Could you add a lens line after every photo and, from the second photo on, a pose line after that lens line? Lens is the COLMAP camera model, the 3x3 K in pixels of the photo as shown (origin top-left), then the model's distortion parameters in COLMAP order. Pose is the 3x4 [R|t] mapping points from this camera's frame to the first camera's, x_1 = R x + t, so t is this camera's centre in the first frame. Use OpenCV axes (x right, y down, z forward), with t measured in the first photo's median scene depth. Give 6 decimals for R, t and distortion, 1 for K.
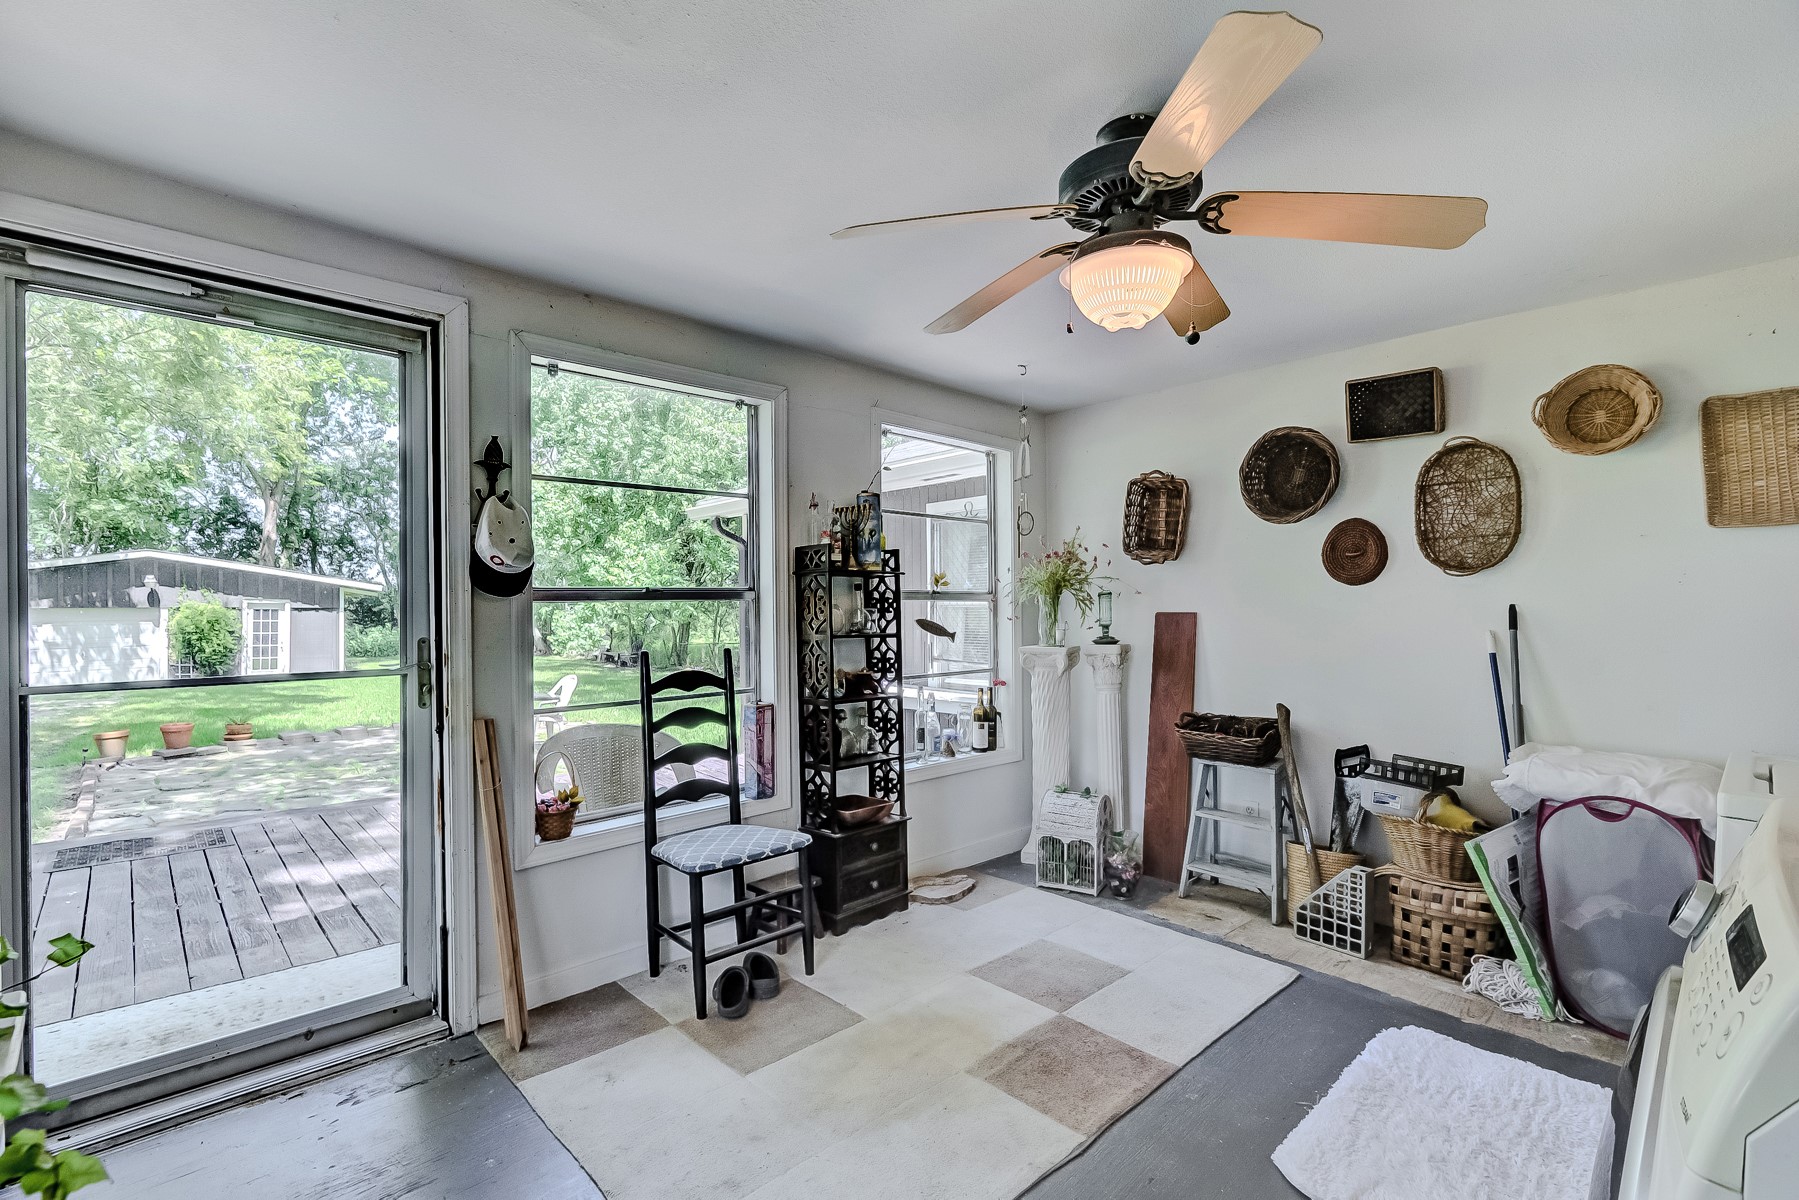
lens RADIAL K [[807.6, 0, 896.0], [0, 807.6, 605.9], [0, 0, 1]] dist [0.005755, -0.004104]
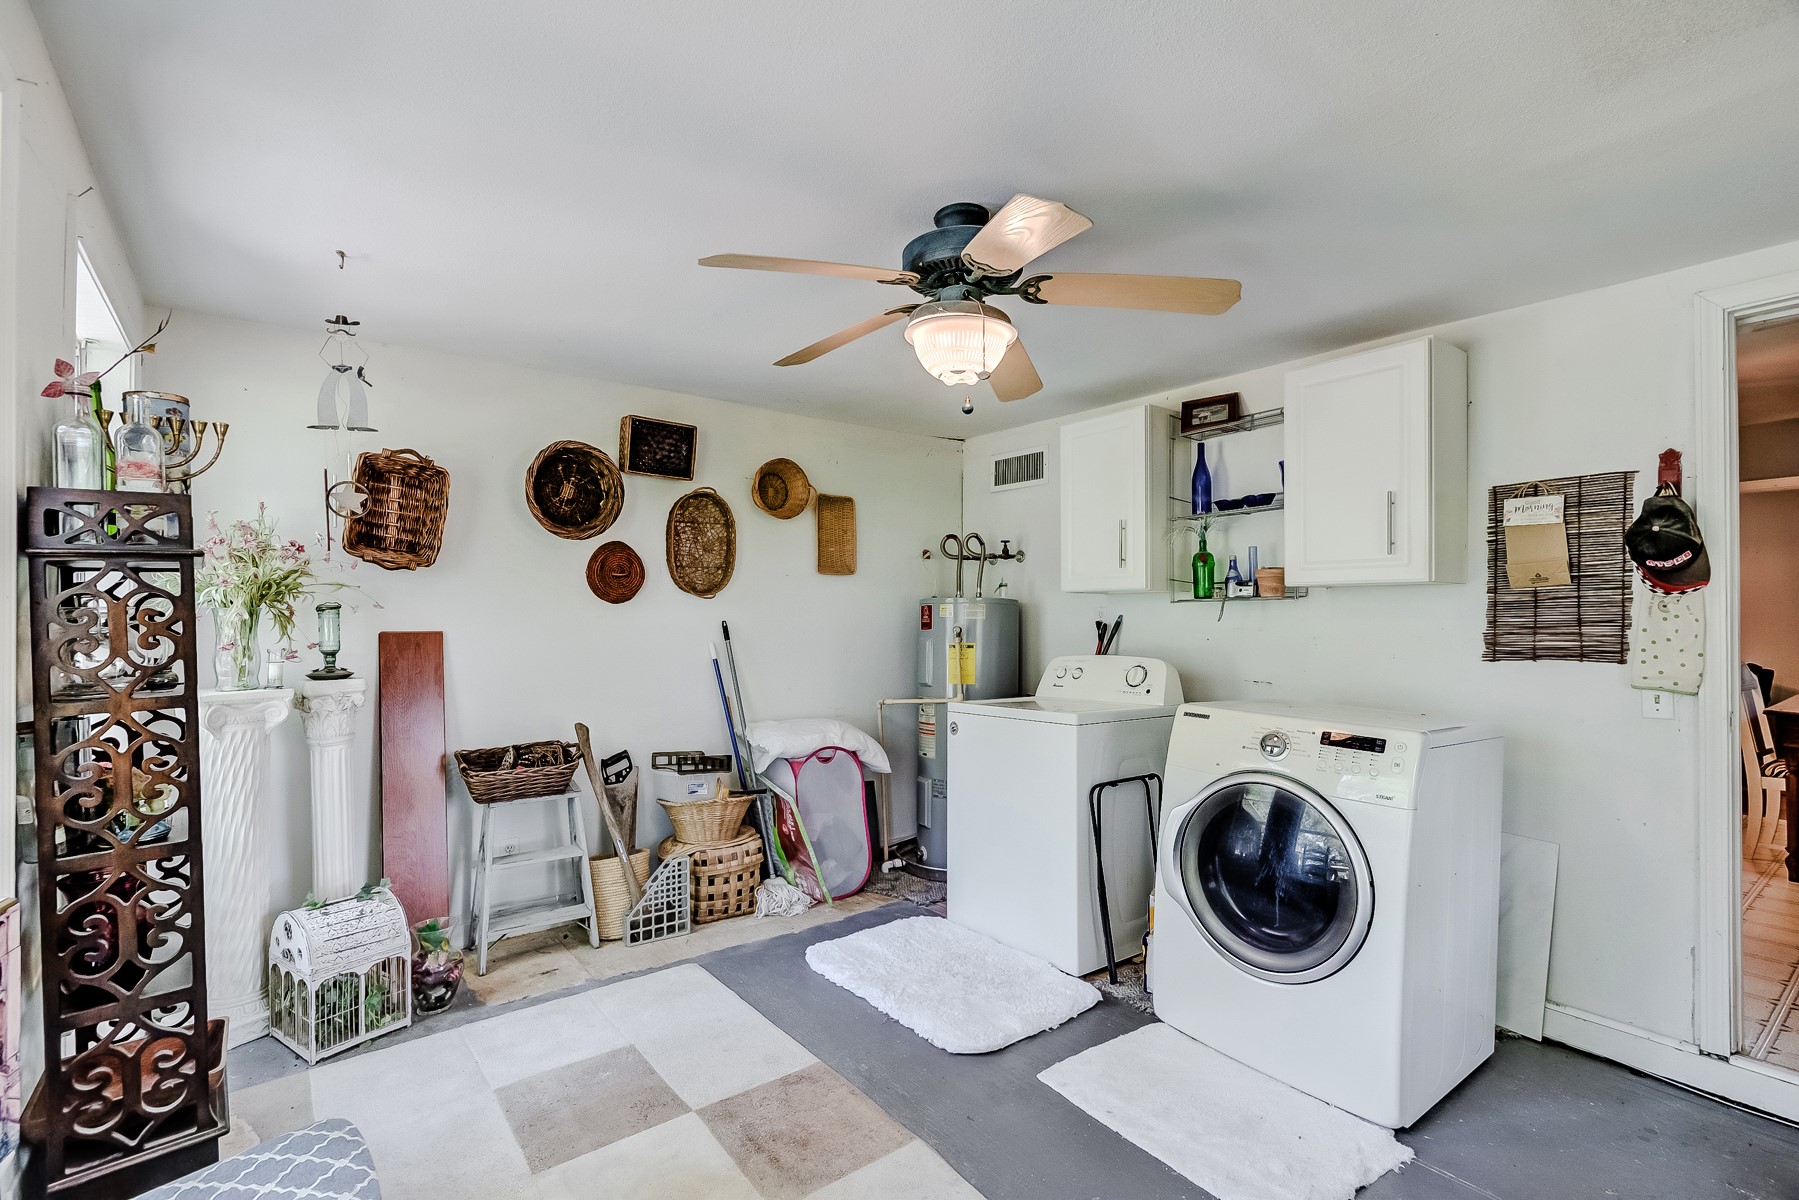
lens RADIAL K [[807.6, 0, 894.7], [0, 807.6, 605.5], [0, 0, 1]] dist [0.005755, -0.004104]
pose [[0.101504, 0.011101, 0.994773, -0.515637], [-0.001062, 0.999938, -0.011051, -0.012354], [-0.994835, 0.000065, 0.101510, 0.583496]]
